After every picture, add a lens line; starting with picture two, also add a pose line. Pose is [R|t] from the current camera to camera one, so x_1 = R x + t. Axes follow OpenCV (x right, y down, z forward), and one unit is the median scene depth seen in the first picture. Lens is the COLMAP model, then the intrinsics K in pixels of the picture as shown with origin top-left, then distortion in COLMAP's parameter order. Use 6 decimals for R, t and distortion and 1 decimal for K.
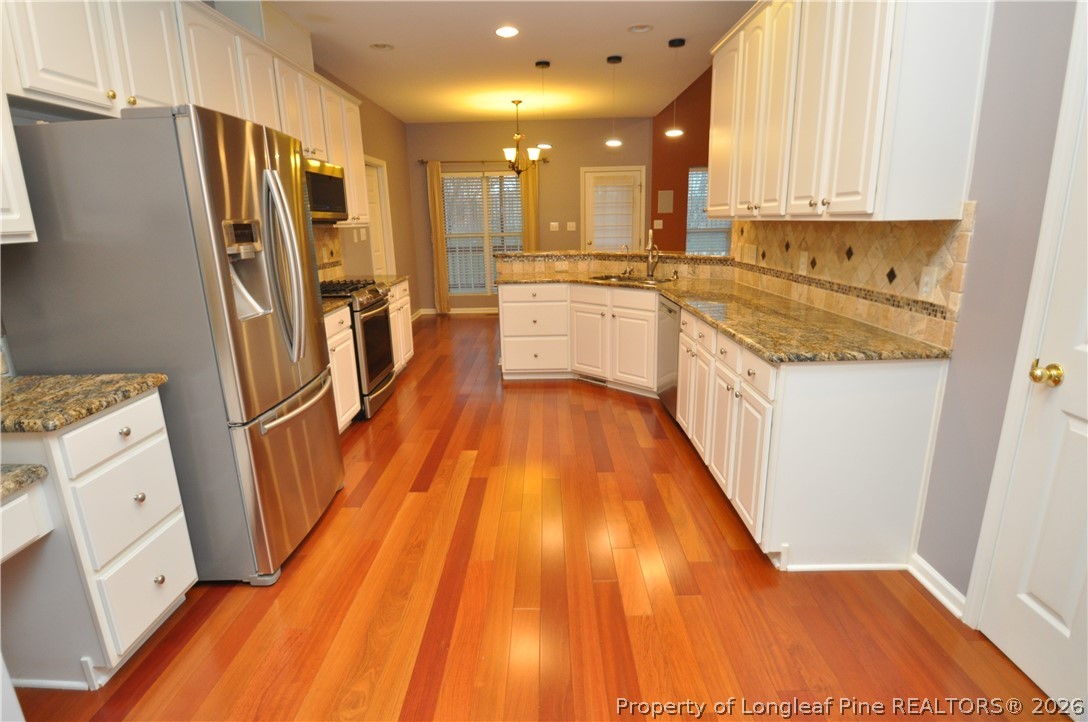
lens RADIAL K [[572.6, 0, 546.0], [0, 572.6, 370.3], [0, 0, 1]] dist [-0.019546, -0.000309]
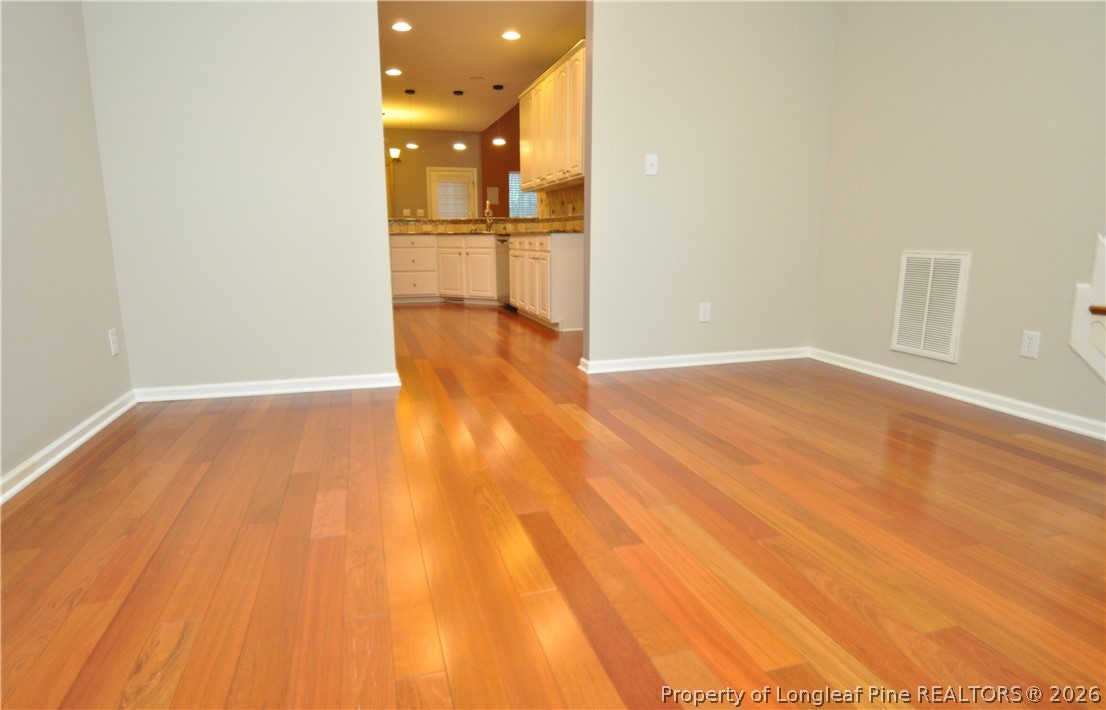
lens RADIAL K [[606.5, 0, 545.8], [0, 606.5, 355.9], [0, 0, 1]] dist [-0.003546, -0.000413]
pose [[0.956831, -0.038717, 0.288055, -0.164298], [0.057465, 0.996724, -0.056912, 0.289117], [-0.284908, 0.071009, 0.955921, -0.626809]]
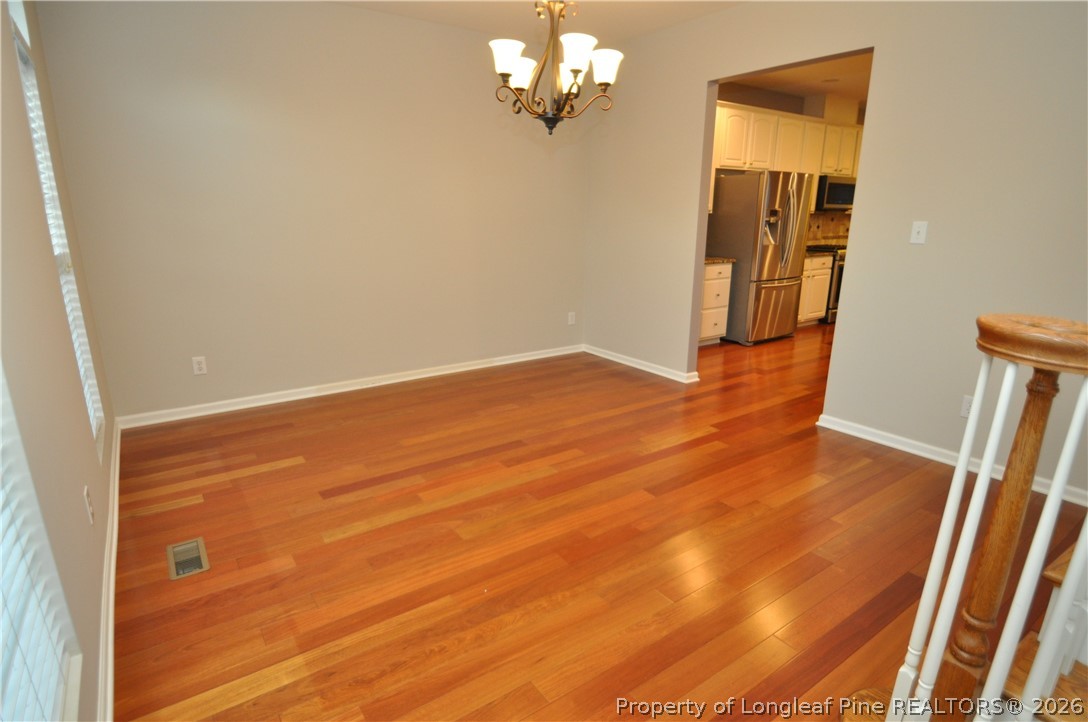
lens RADIAL K [[572.6, 0, 537.9], [0, 572.6, 370.9], [0, 0, 1]] dist [-0.019546, -0.000309]
pose [[0.575798, 0.242635, -0.780759, 0.524485], [-0.221597, 0.965519, 0.136628, 0.169705], [0.786989, 0.094344, 0.609711, -0.686978]]
